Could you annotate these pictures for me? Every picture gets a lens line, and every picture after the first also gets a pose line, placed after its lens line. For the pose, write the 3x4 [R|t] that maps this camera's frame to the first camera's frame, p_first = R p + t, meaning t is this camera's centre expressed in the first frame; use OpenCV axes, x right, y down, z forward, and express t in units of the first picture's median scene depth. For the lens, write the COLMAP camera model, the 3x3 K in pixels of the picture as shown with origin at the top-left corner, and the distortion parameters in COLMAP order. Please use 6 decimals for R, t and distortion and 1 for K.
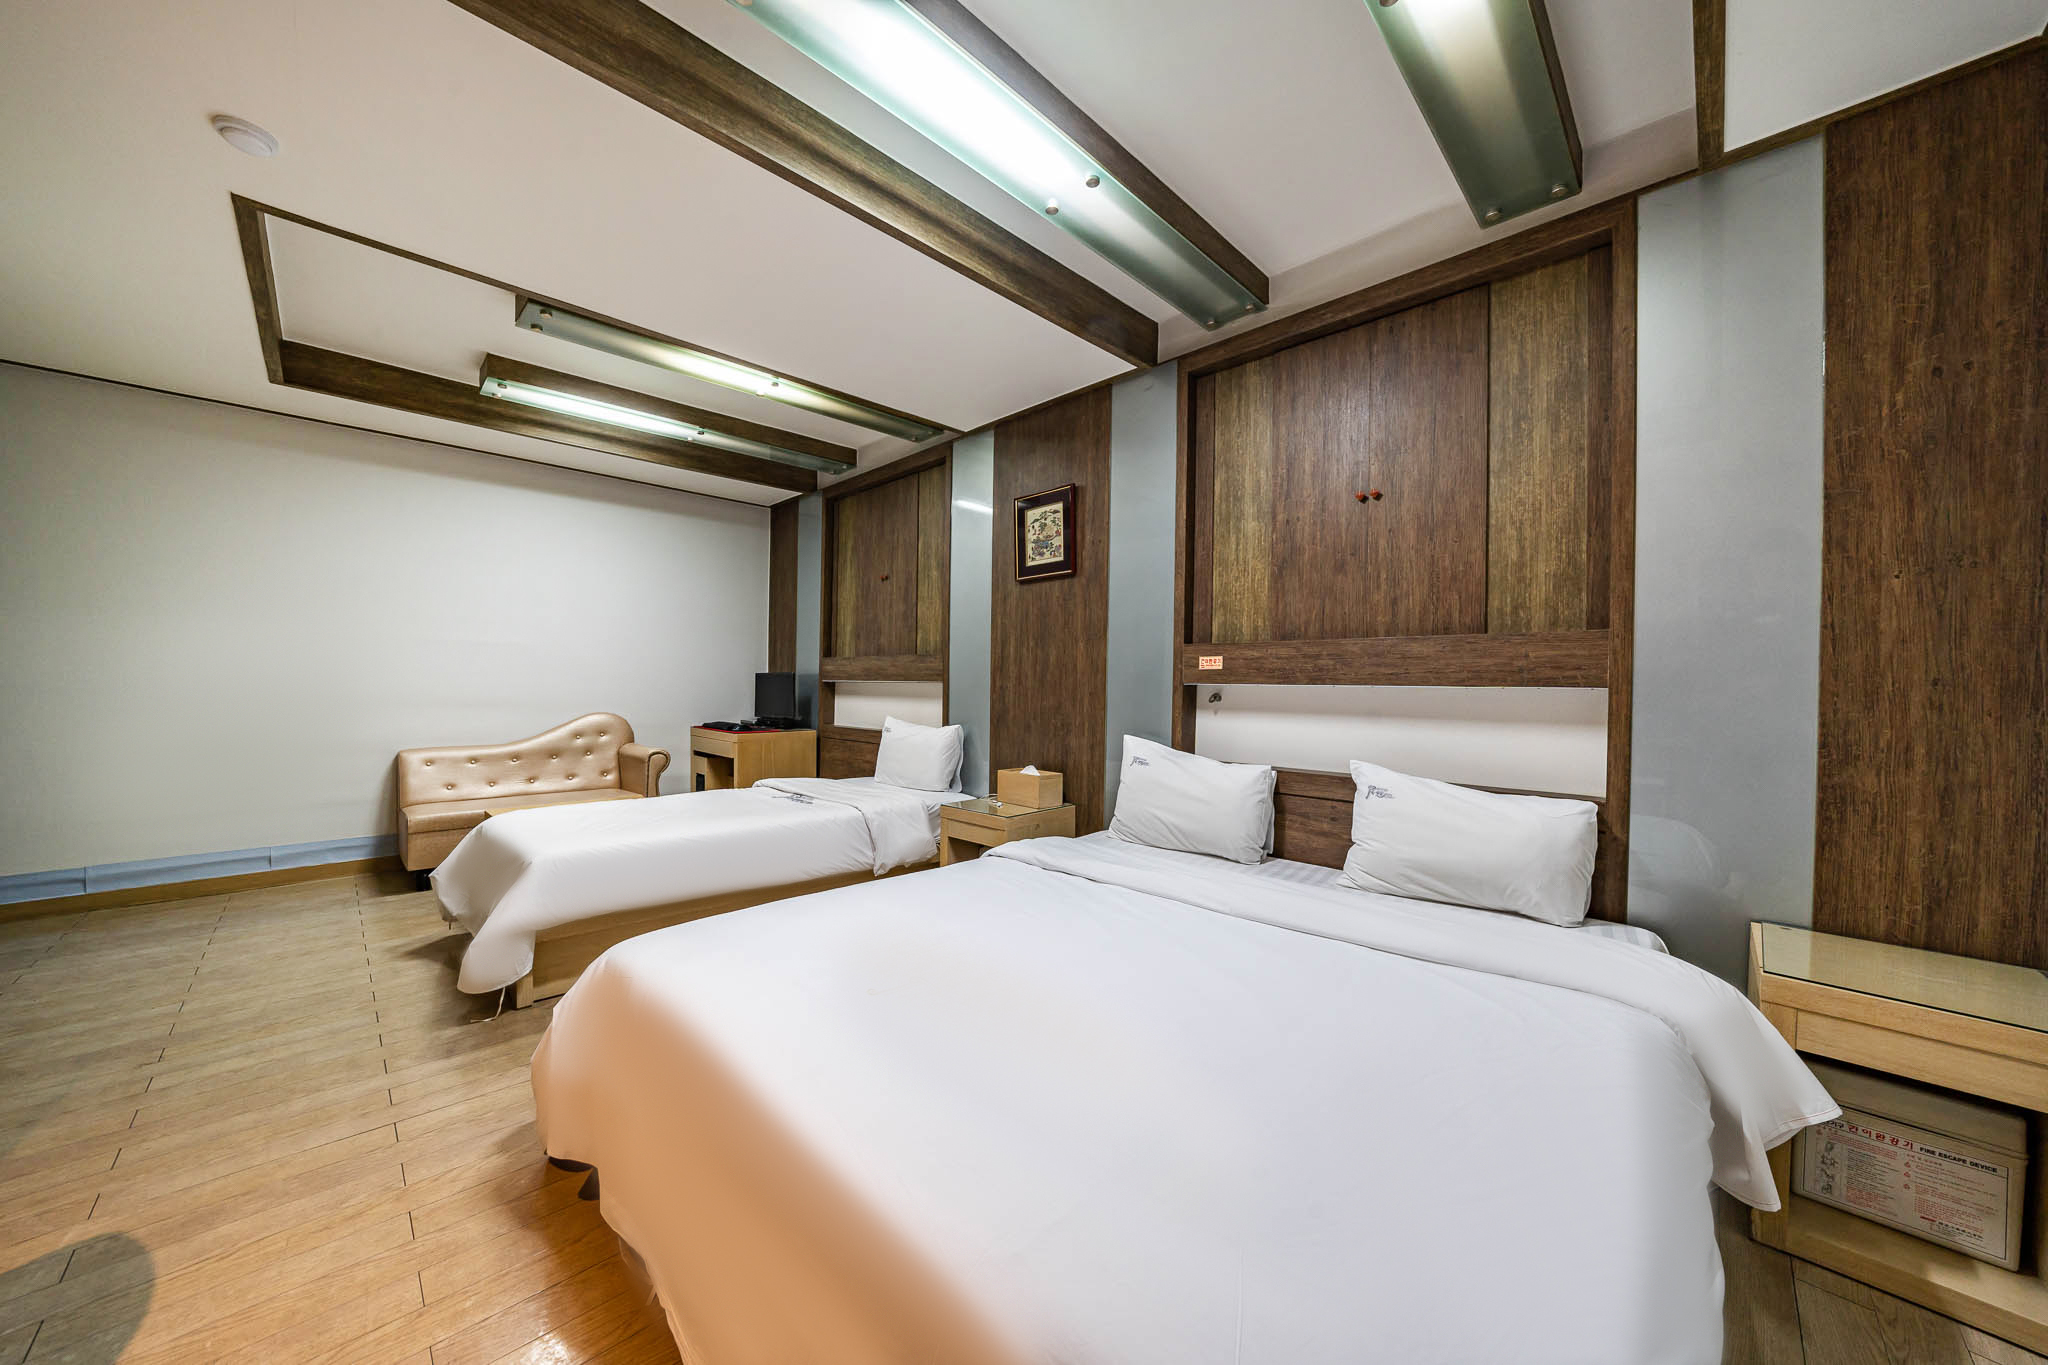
lens RADIAL K [[704.7, 0, 1026.3], [0, 704.7, 687.3], [0, 0, 1]] dist [-0.014364, 0.000078]
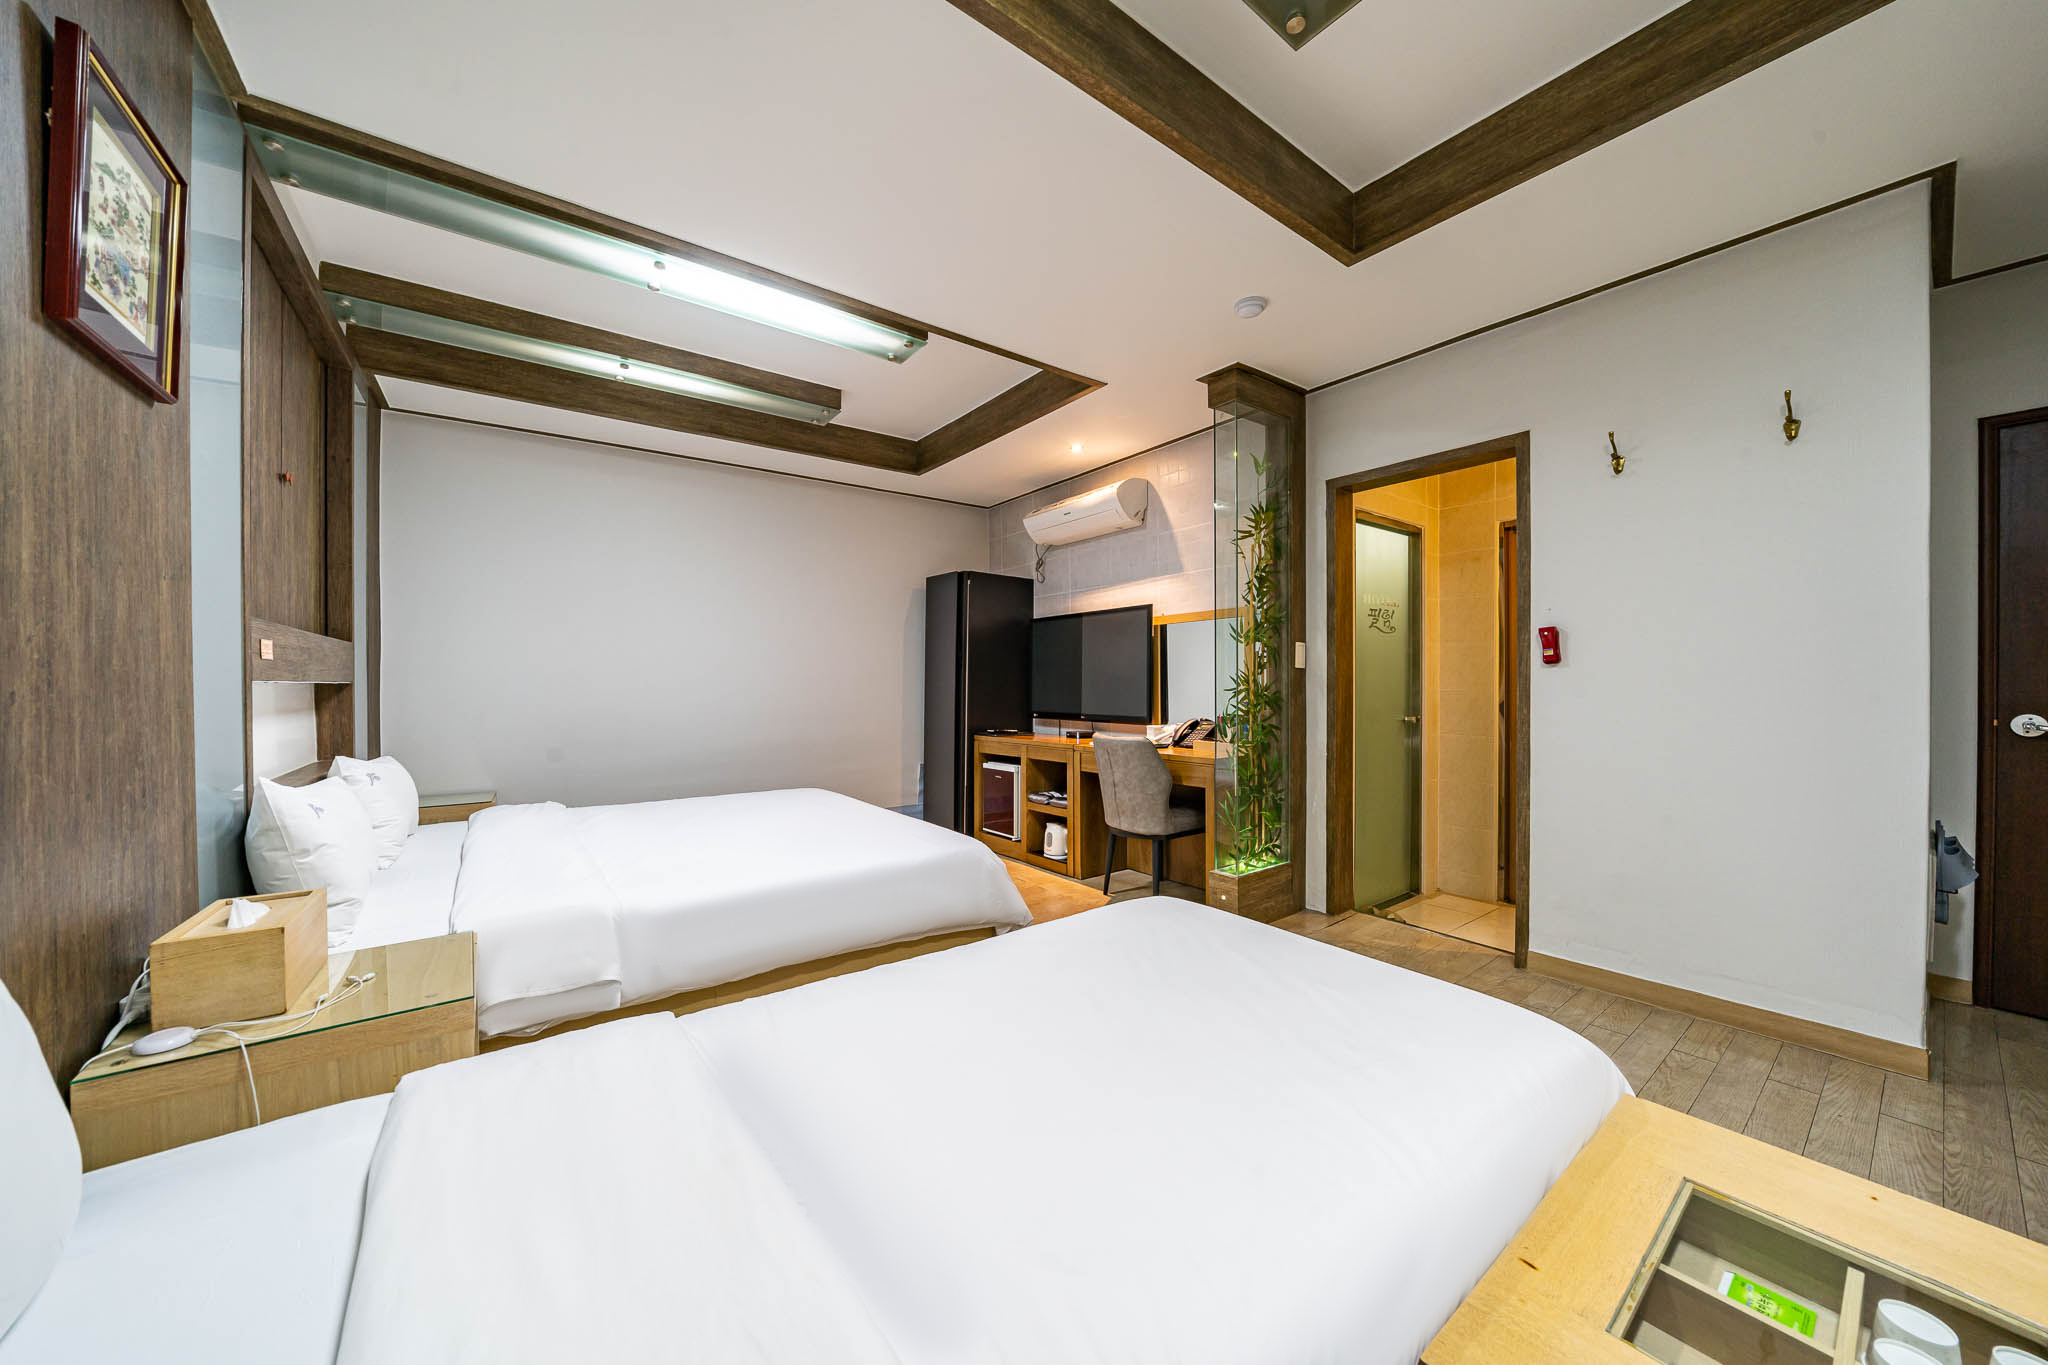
lens RADIAL K [[704.7, 0, 1026.3], [0, 704.7, 687.3], [0, 0, 1]] dist [-0.014364, 0.000078]
pose [[-0.988010, -0.002004, 0.154378, -0.454593], [0.000857, 0.999829, 0.018463, -0.008038], [-0.154389, 0.018374, -0.987839, 1.265186]]
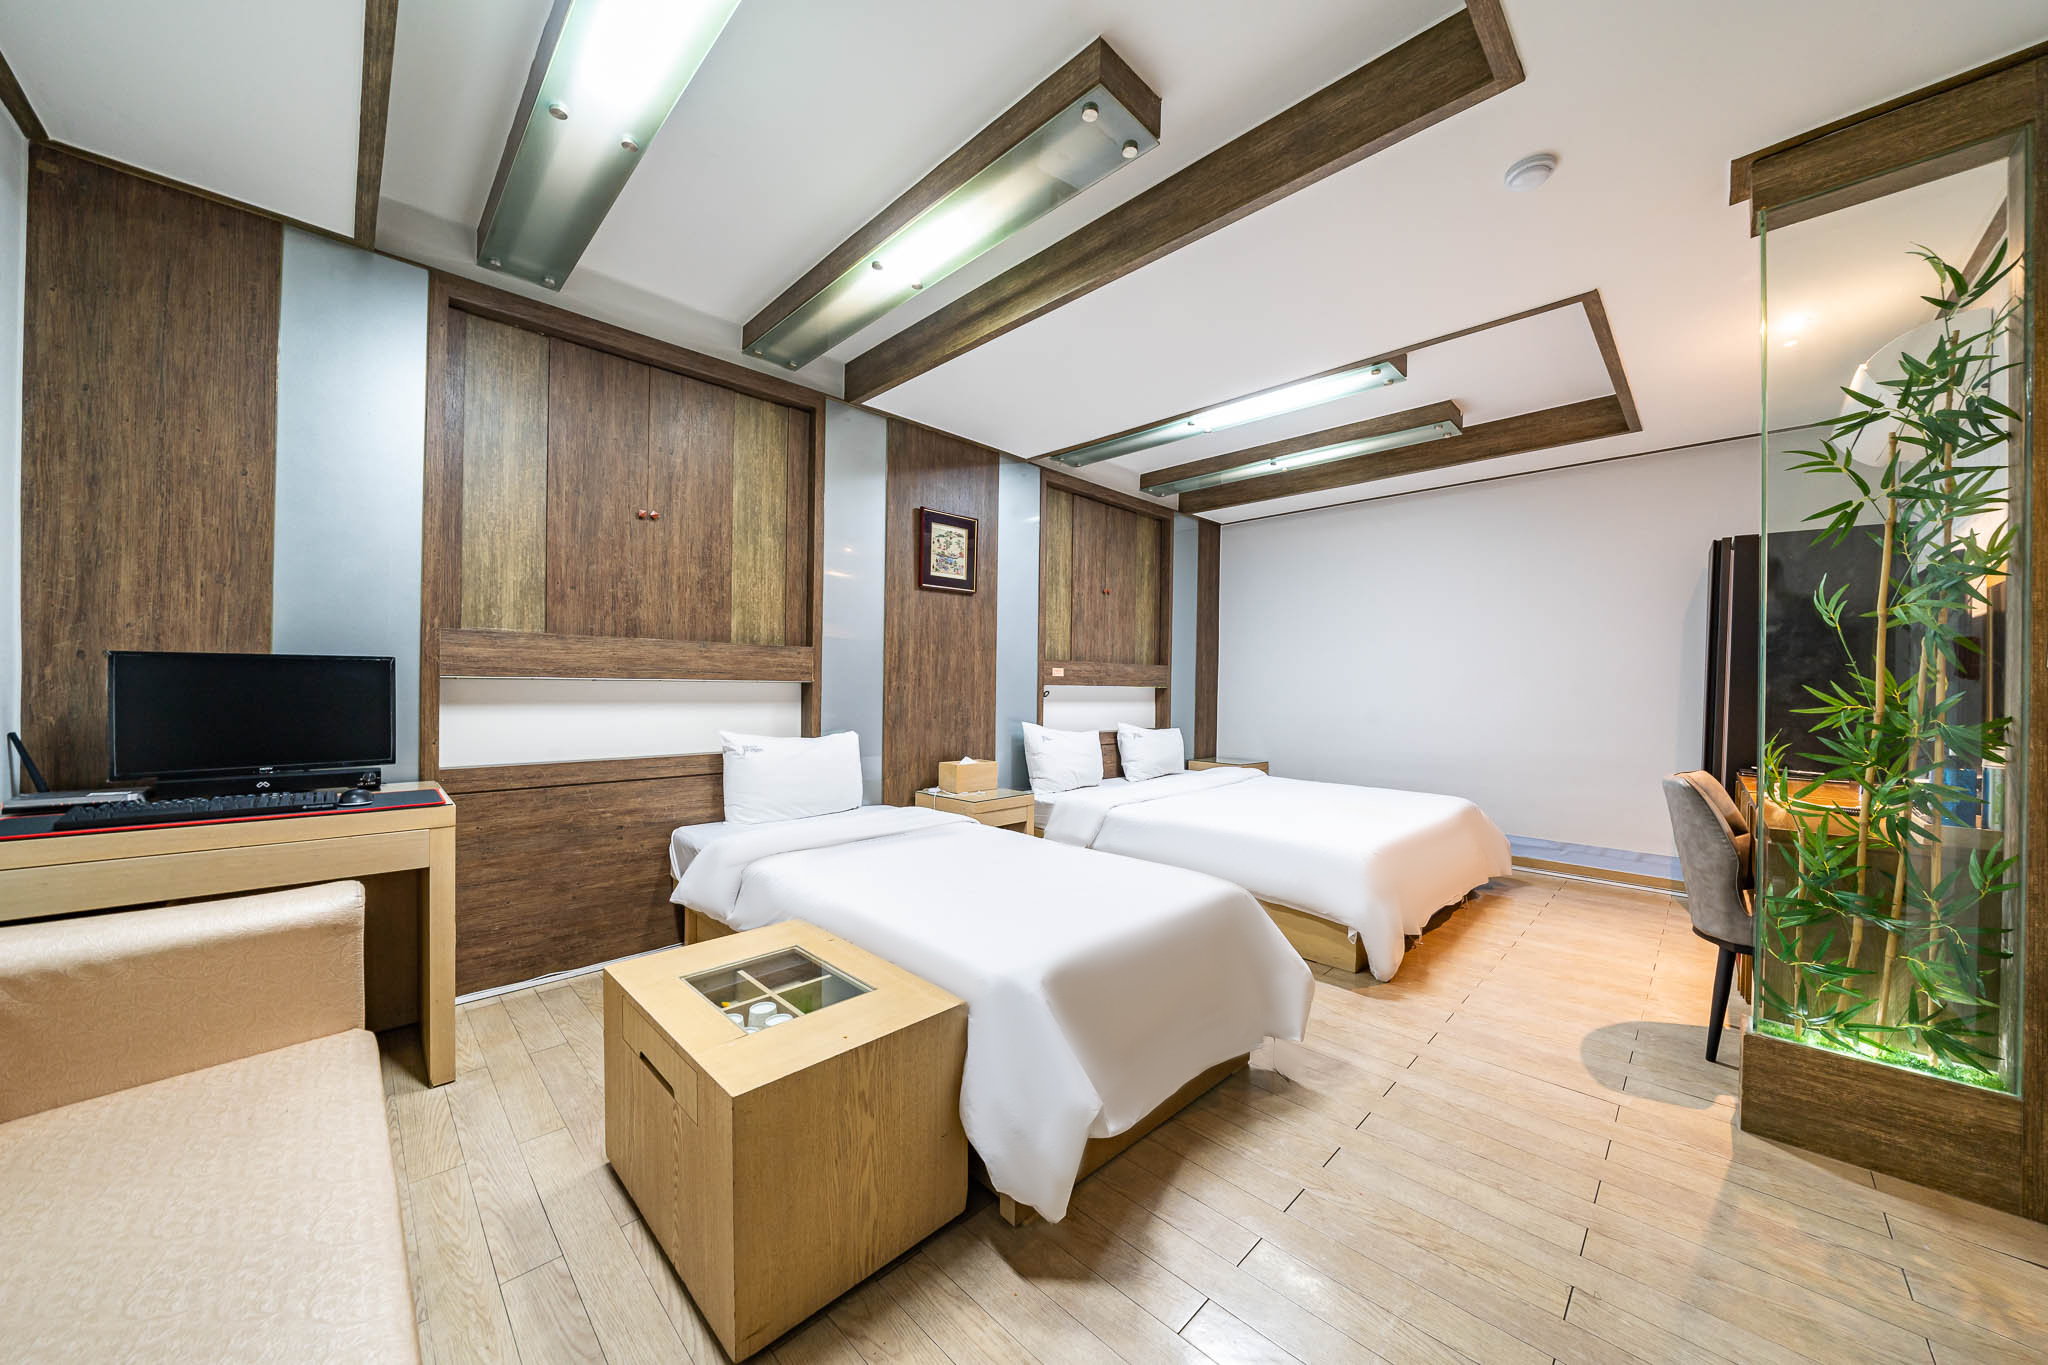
lens RADIAL K [[704.7, 0, 1026.3], [0, 704.7, 687.3], [0, 0, 1]] dist [-0.014364, 0.000078]
pose [[0.009958, -0.003903, 0.999943, -1.101738], [-0.001678, 0.999991, 0.003920, -0.005514], [-0.999949, -0.001717, 0.009952, 0.870122]]
